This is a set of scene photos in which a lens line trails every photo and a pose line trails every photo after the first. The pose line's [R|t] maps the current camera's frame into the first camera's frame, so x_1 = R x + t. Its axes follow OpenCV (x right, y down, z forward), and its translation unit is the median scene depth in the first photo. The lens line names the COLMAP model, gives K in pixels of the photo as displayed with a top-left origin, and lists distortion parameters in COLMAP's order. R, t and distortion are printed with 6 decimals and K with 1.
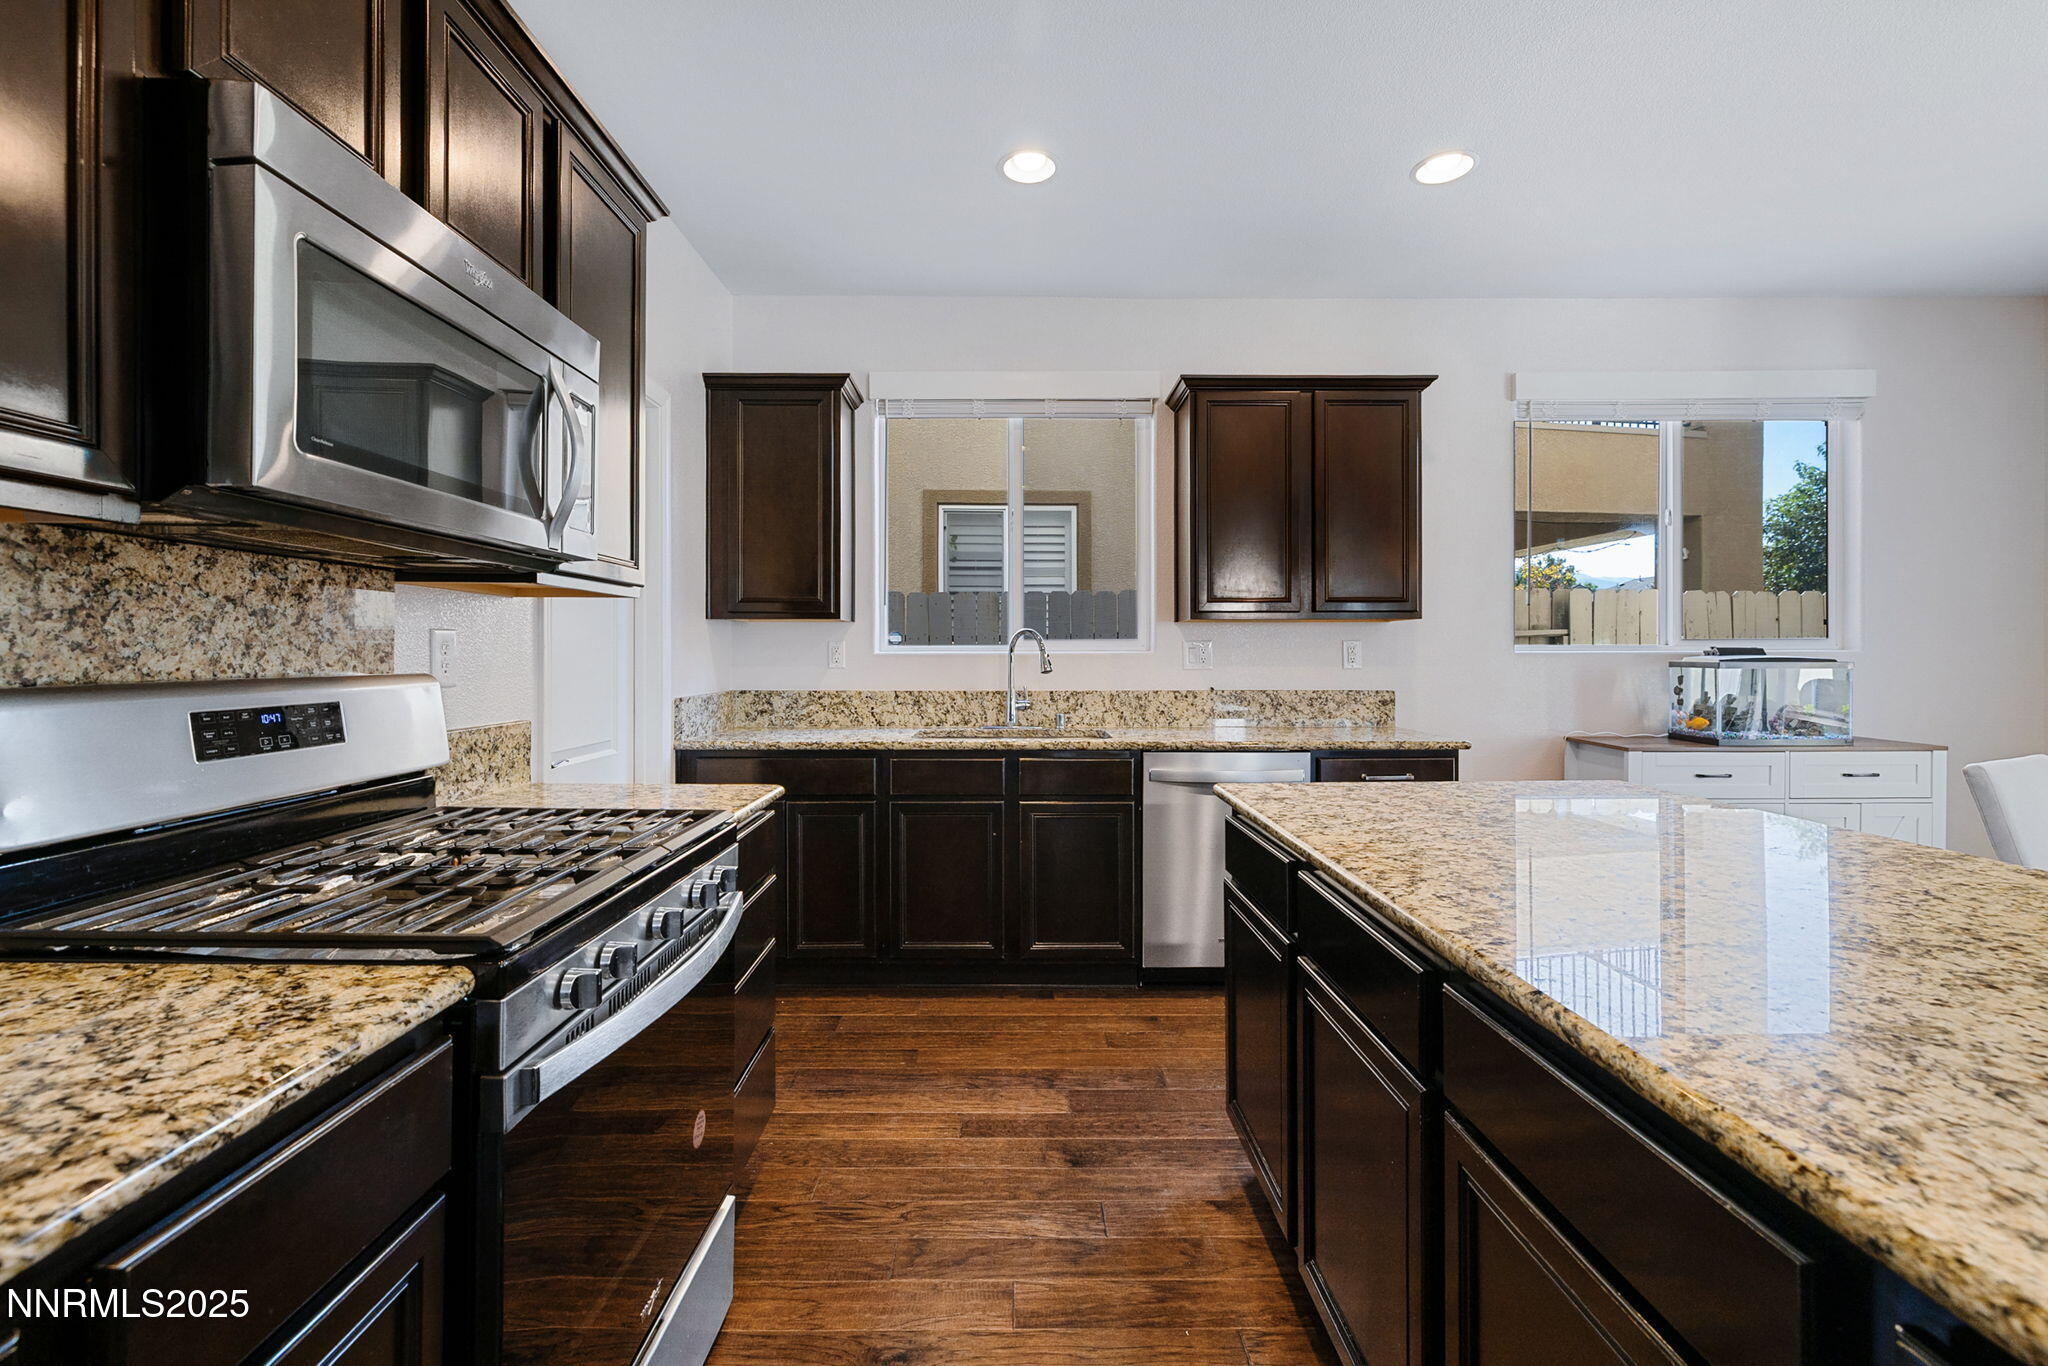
lens RADIAL K [[884.6, 0, 1017.5], [0, 884.6, 651.0], [0, 0, 1]] dist [0.000545, 0.000388]
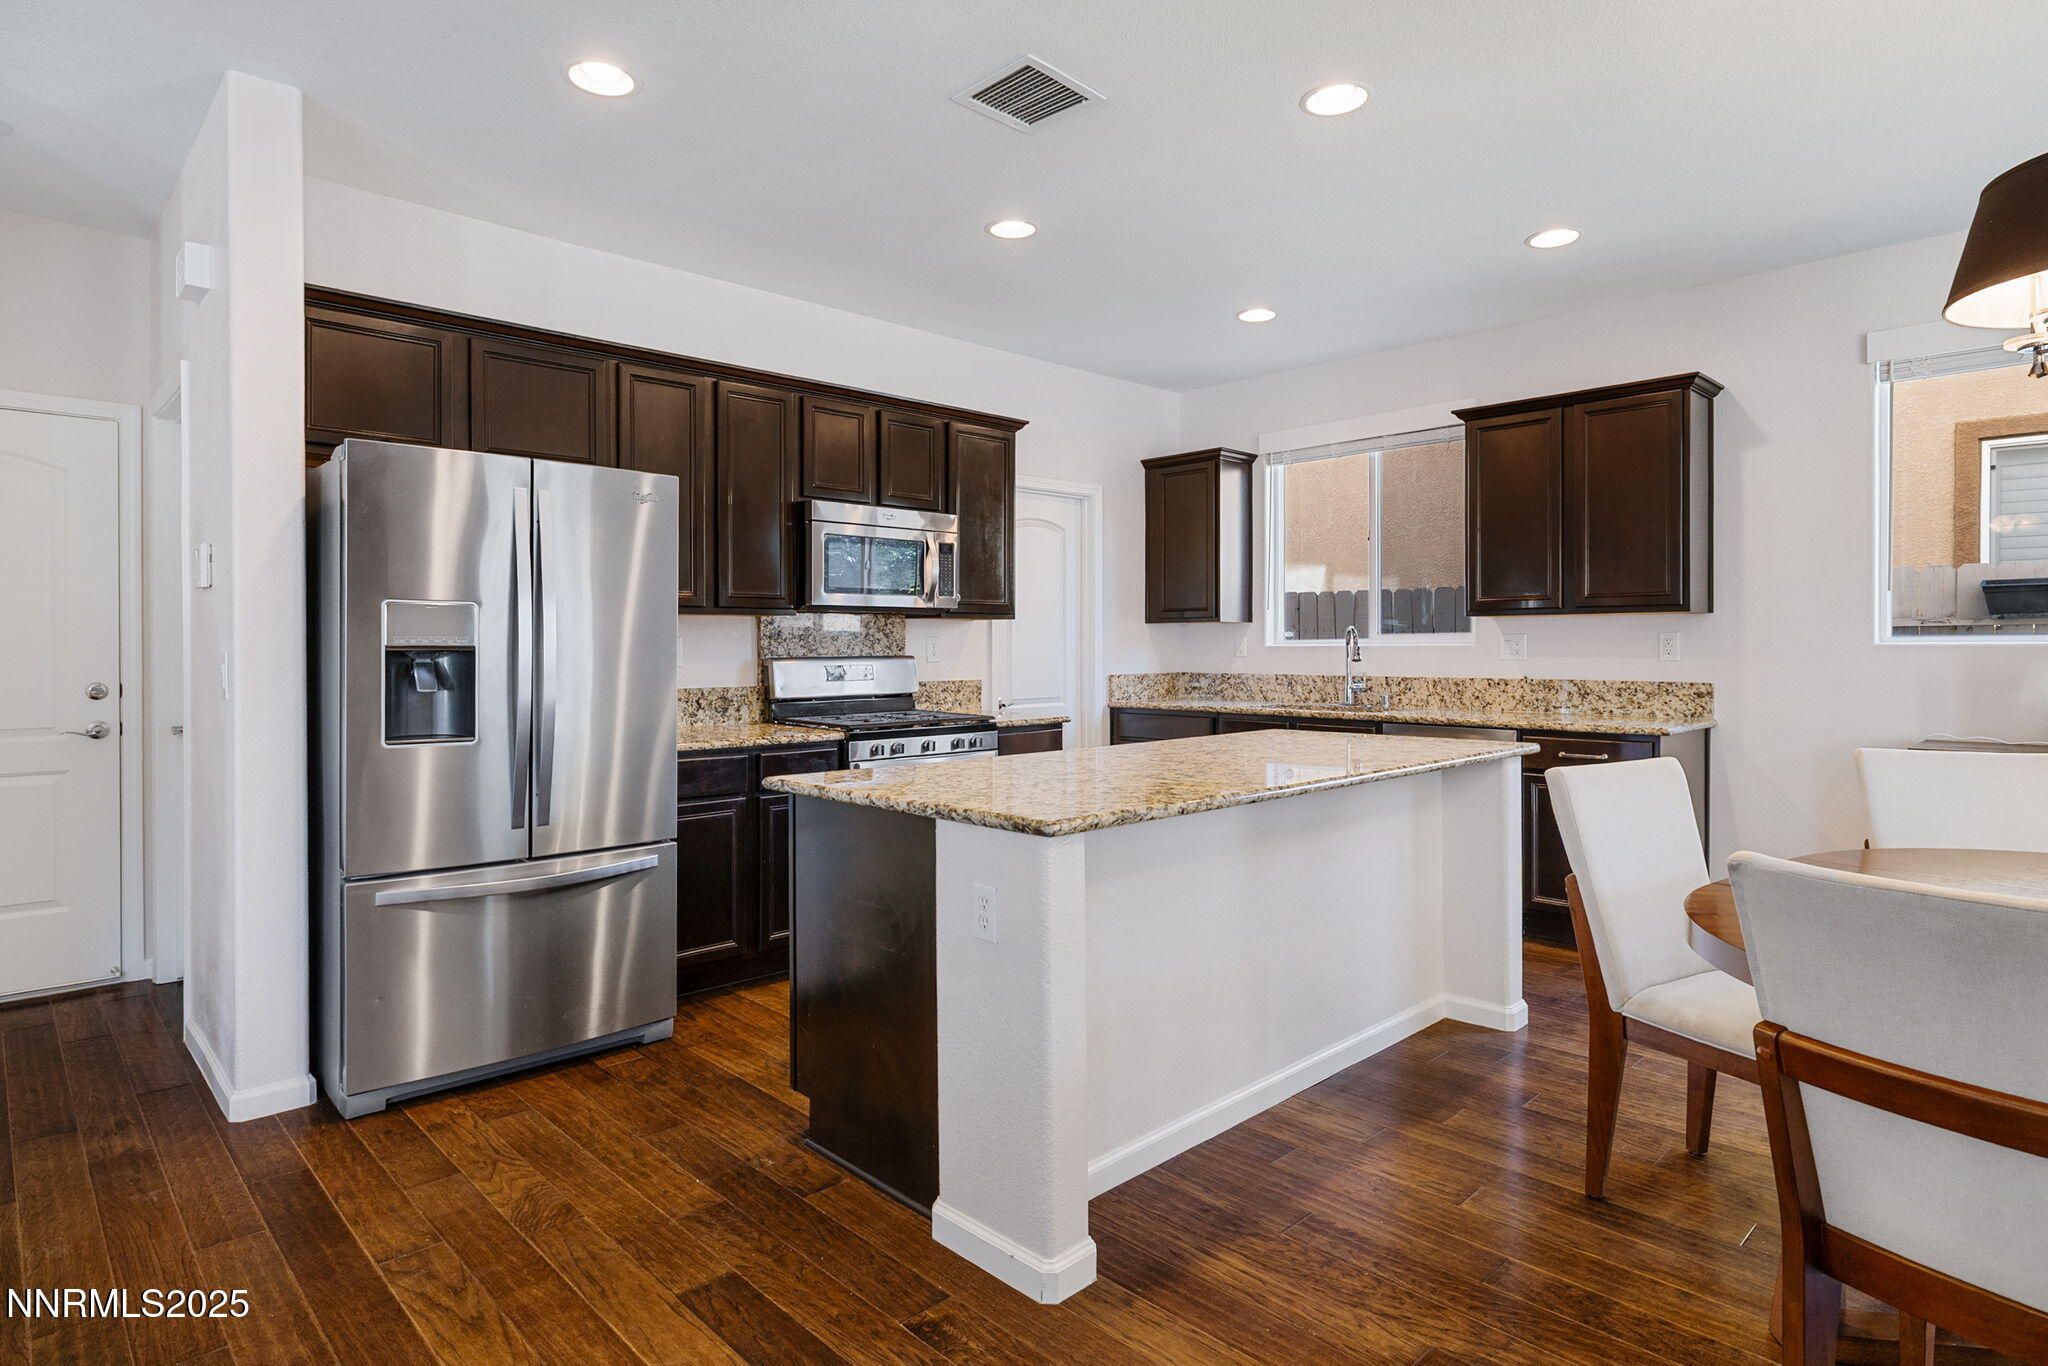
lens RADIAL K [[1093.5, 0, 1024.0], [0, 1093.5, 683.0], [0, 0, 1]] dist [-0.013324, -0.000861]
pose [[0.691125, 0.022700, -0.722379, 0.777844], [0.005445, 0.999315, 0.036611, -0.003767], [0.722715, -0.029236, 0.690528, -0.393315]]
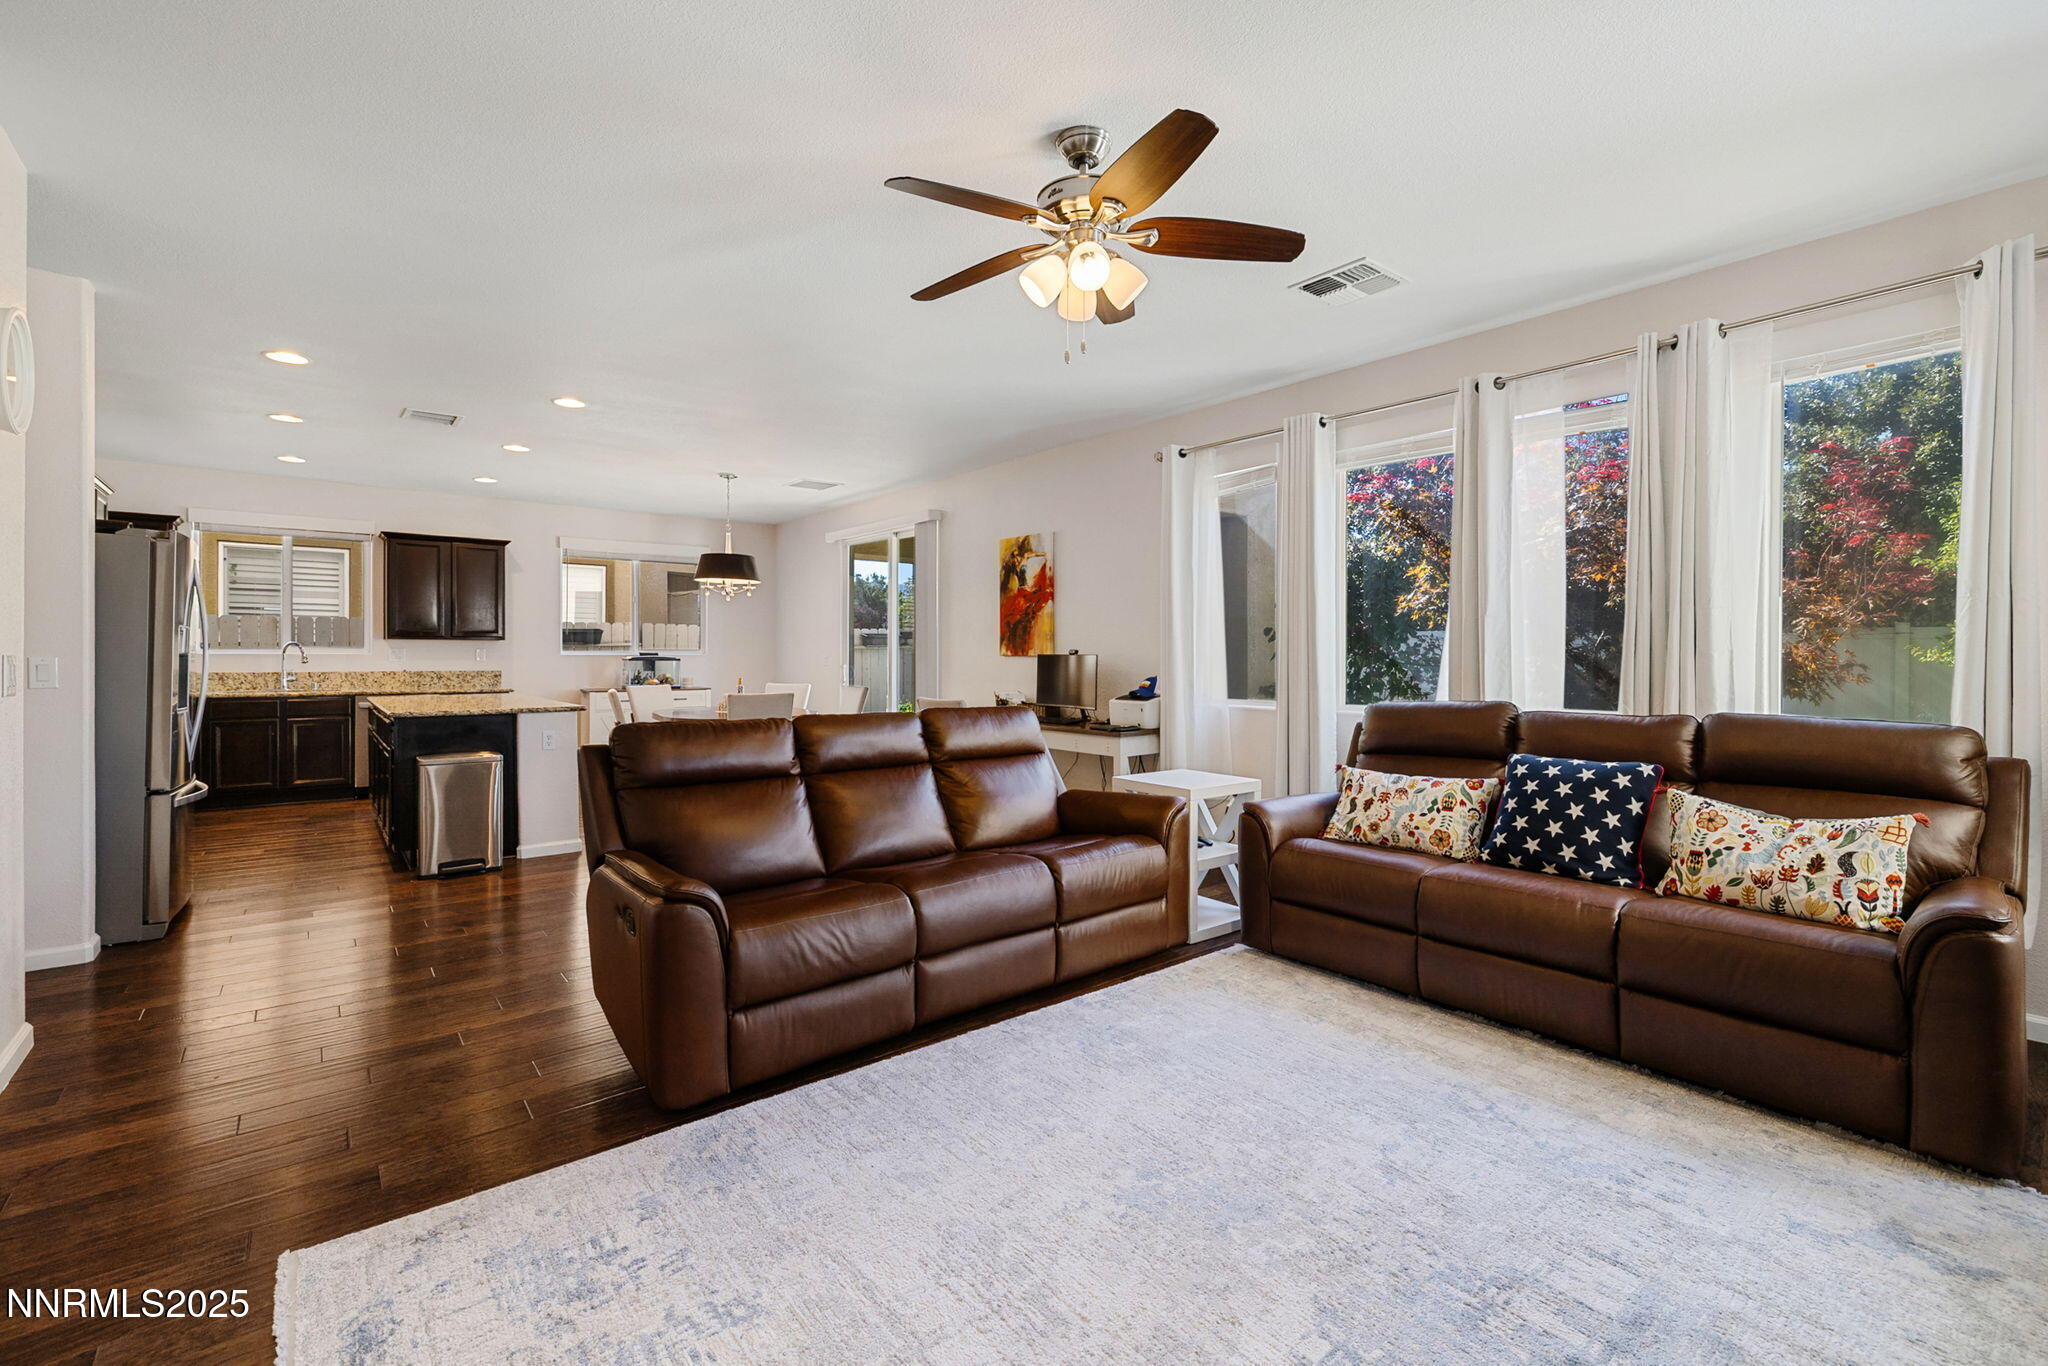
lens RADIAL K [[884.6, 0, 1017.5], [0, 884.6, 651.0], [0, 0, 1]] dist [0.000545, 0.000388]
pose [[0.781109, 0.005496, 0.624370, 0.039576], [-0.005360, 0.999983, -0.002097, -0.008944], [-0.624371, -0.001709, 0.781126, -1.640015]]
